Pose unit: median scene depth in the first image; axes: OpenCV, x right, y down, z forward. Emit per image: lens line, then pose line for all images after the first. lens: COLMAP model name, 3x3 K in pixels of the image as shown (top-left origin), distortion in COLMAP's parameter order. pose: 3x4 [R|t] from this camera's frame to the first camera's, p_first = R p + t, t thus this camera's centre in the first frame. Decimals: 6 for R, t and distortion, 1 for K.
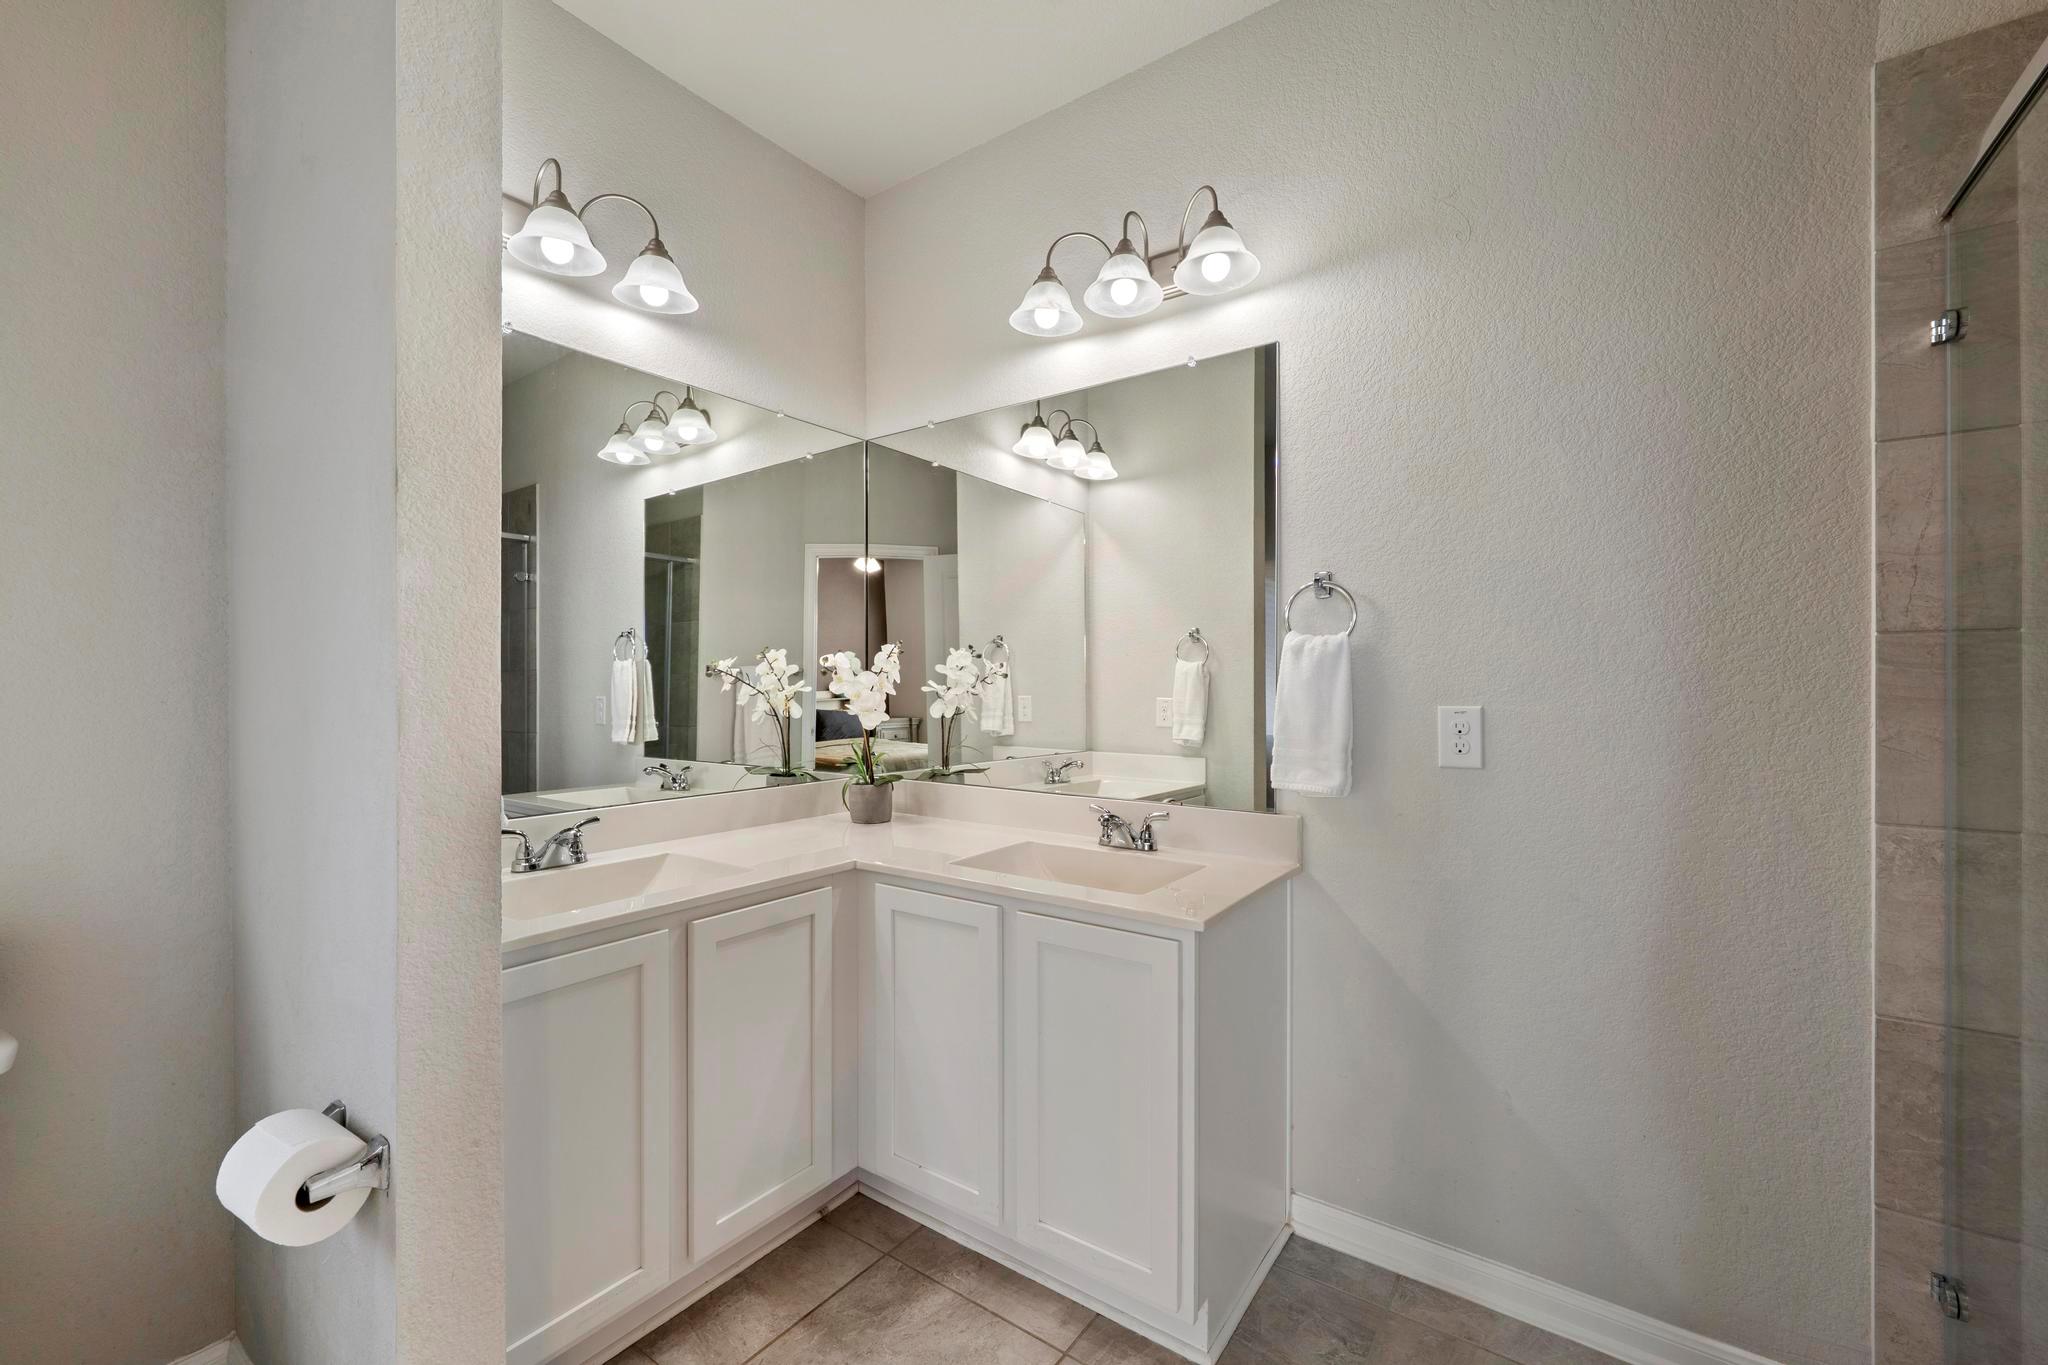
lens RADIAL K [[834.4, 0, 1015.5], [0, 834.4, 664.5], [0, 0, 1]] dist [-0.001802, -0.007235]
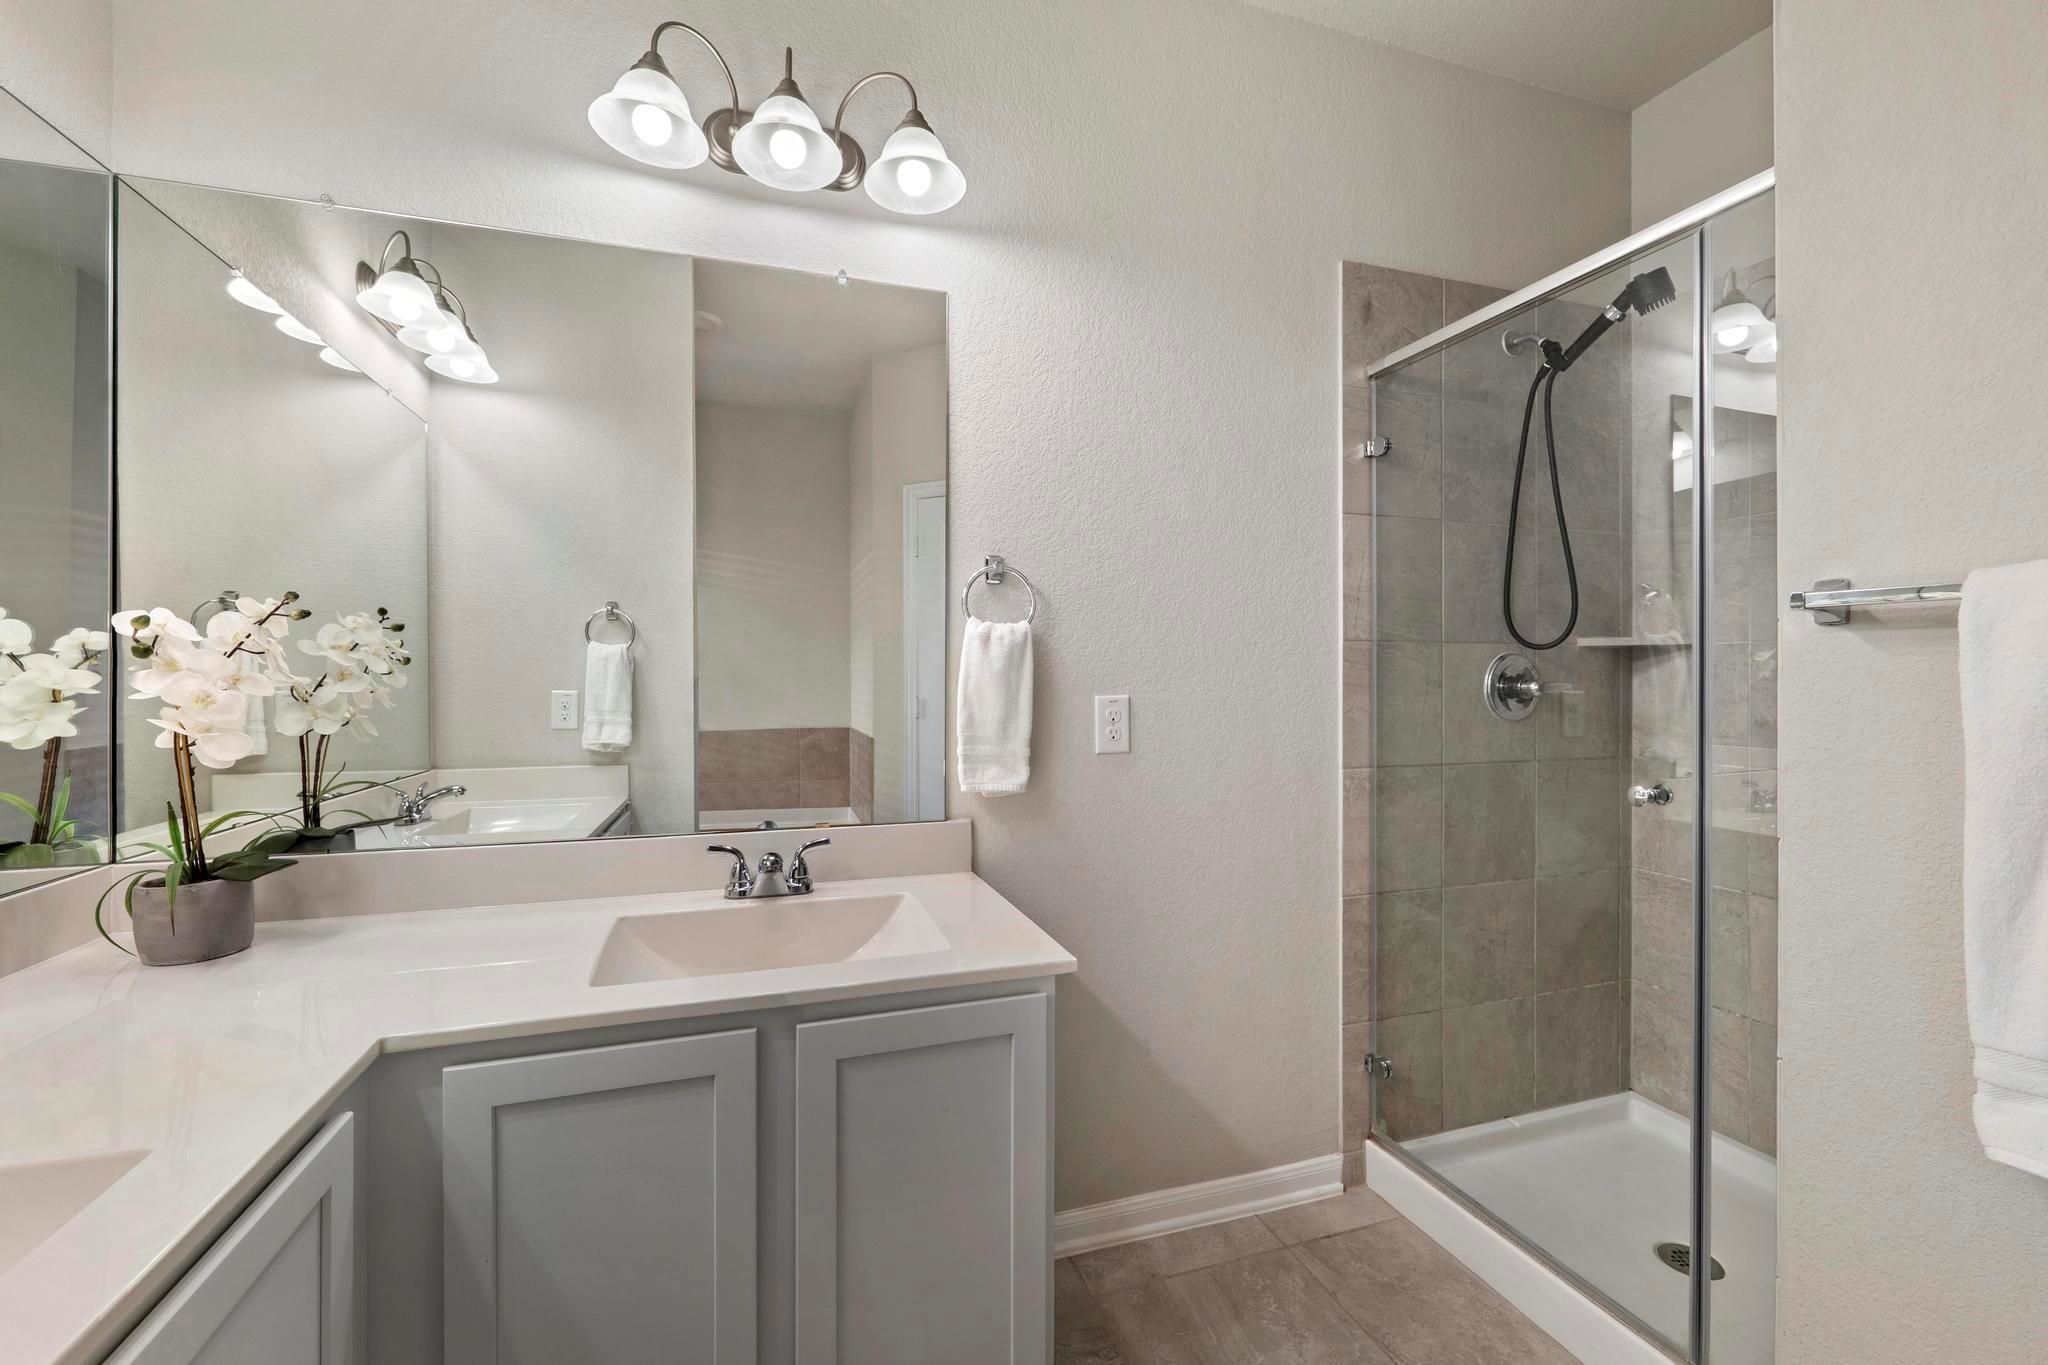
lens RADIAL K [[834.4, 0, 1015.5], [0, 834.4, 664.5], [0, 0, 1]] dist [-0.001802, -0.007235]
pose [[0.587941, 0.006227, 0.808880, -0.388478], [-0.020401, 0.999766, 0.007132, 0.003995], [-0.808647, -0.020696, 0.587931, 0.438018]]
